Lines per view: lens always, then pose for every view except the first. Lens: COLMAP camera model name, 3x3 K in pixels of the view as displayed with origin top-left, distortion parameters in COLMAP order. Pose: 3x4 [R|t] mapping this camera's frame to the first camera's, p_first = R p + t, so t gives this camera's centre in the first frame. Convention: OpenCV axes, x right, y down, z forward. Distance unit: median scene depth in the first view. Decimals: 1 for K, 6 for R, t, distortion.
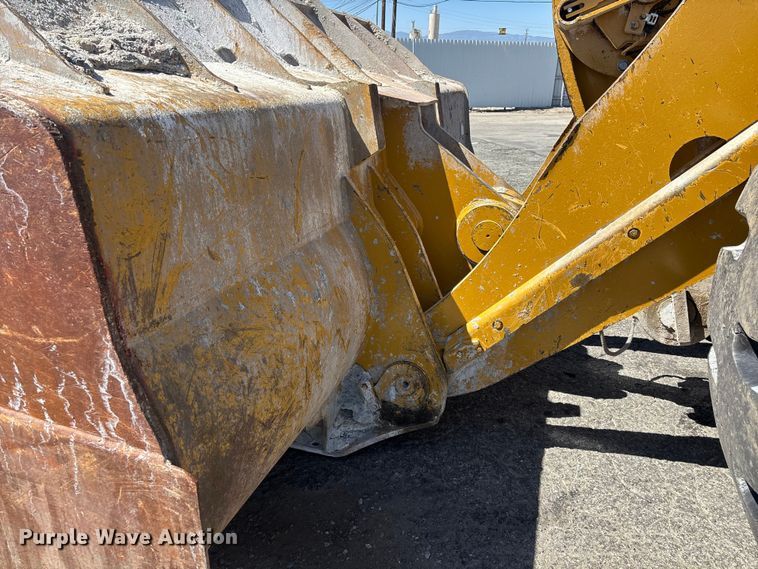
lens RADIAL K [[572.5, 0, 383.8], [0, 572.5, 284.0], [0, 0, 1]] dist [0.034420, -0.028362]
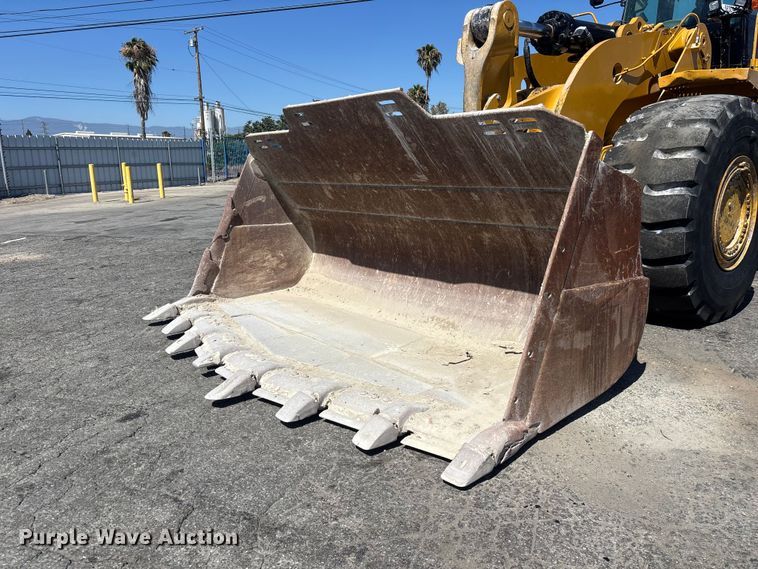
lens RADIAL K [[572.5, 0, 369.5], [0, 572.5, 288.3], [0, 0, 1]] dist [0.034420, -0.028362]
pose [[0.531302, -0.220133, 0.818083, -2.130238], [0.321917, 0.945679, 0.045398, -0.163926], [-0.783637, 0.239235, 0.573305, 0.170217]]
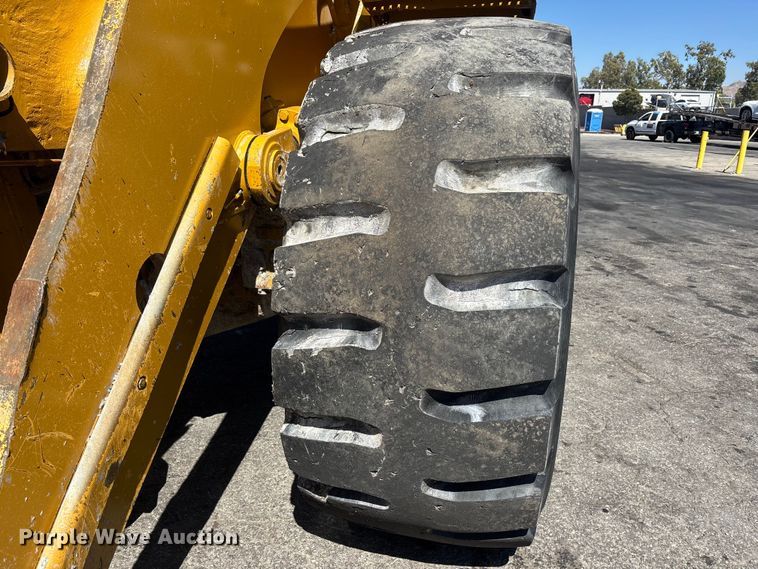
lens RADIAL K [[572.5, 0, 384.9], [0, 572.5, 286.7], [0, 0, 1]] dist [0.034420, -0.028362]
pose [[-0.072180, -0.309224, 0.948246, -0.296333], [0.329083, 0.890102, 0.315313, -0.324905], [-0.941538, 0.334811, 0.037513, 0.549668]]
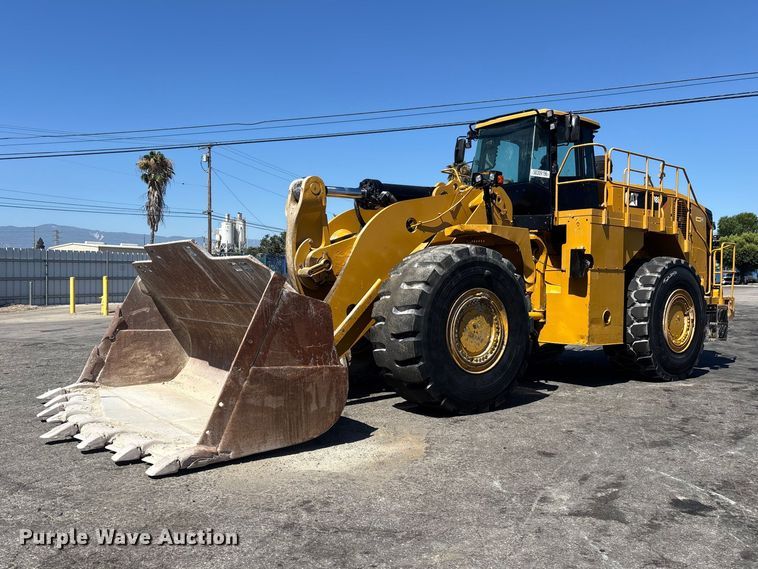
lens RADIAL K [[659.1, 0, 372.2], [0, 659.1, 297.3], [0, 0, 1]] dist [0.047342, -0.054251]
pose [[0.578445, -0.046120, 0.814416, -2.596334], [0.287807, 0.945731, -0.150861, 0.360336], [-0.763261, 0.321660, 0.560328, -1.408139]]
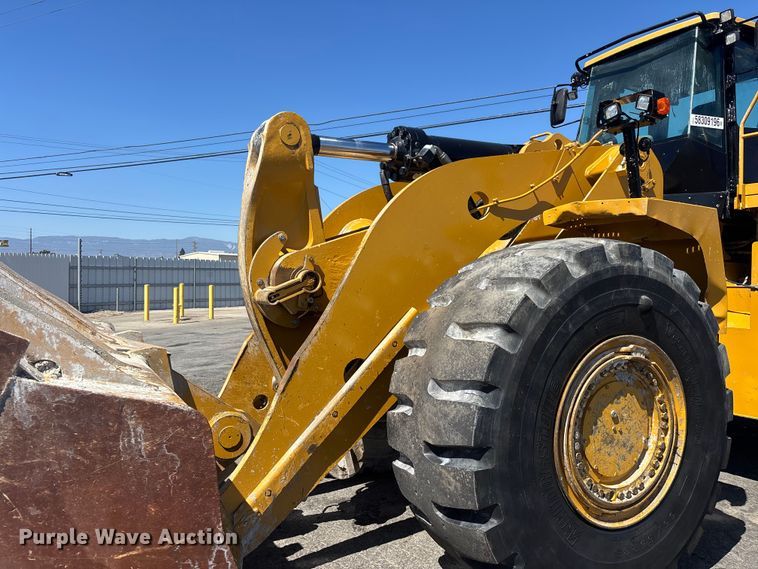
lens RADIAL K [[572.5, 0, 380.2], [0, 572.5, 291.0], [0, 0, 1]] dist [0.034420, -0.028362]
pose [[0.683280, -0.032954, 0.729413, -0.702544], [0.259188, 0.944870, -0.200107, -0.052568], [-0.682606, 0.325785, 0.654151, -0.364263]]
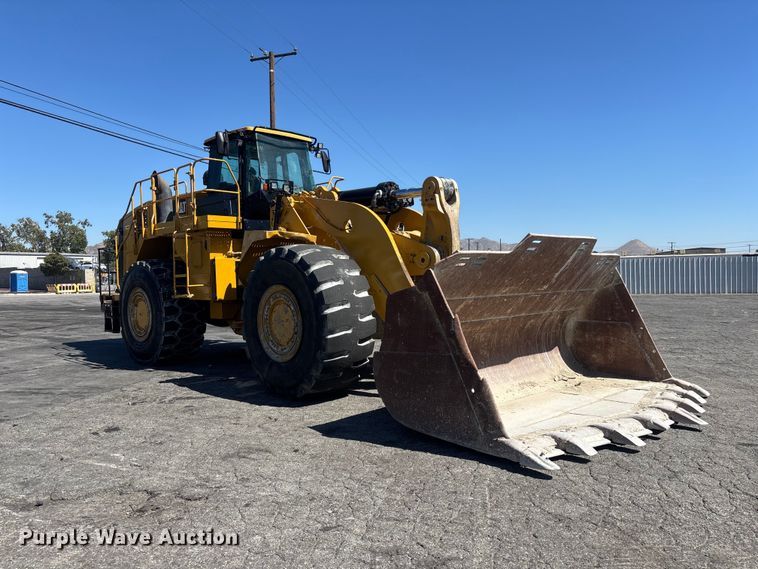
lens RADIAL K [[572.5, 0, 371.9], [0, 572.5, 291.1], [0, 0, 1]] dist [0.034420, -0.028362]
pose [[-0.875656, -0.023568, 0.482361, -0.936455], [0.162336, 0.926324, 0.339957, -1.682379], [-0.454835, 0.375990, -0.807315, 4.324493]]
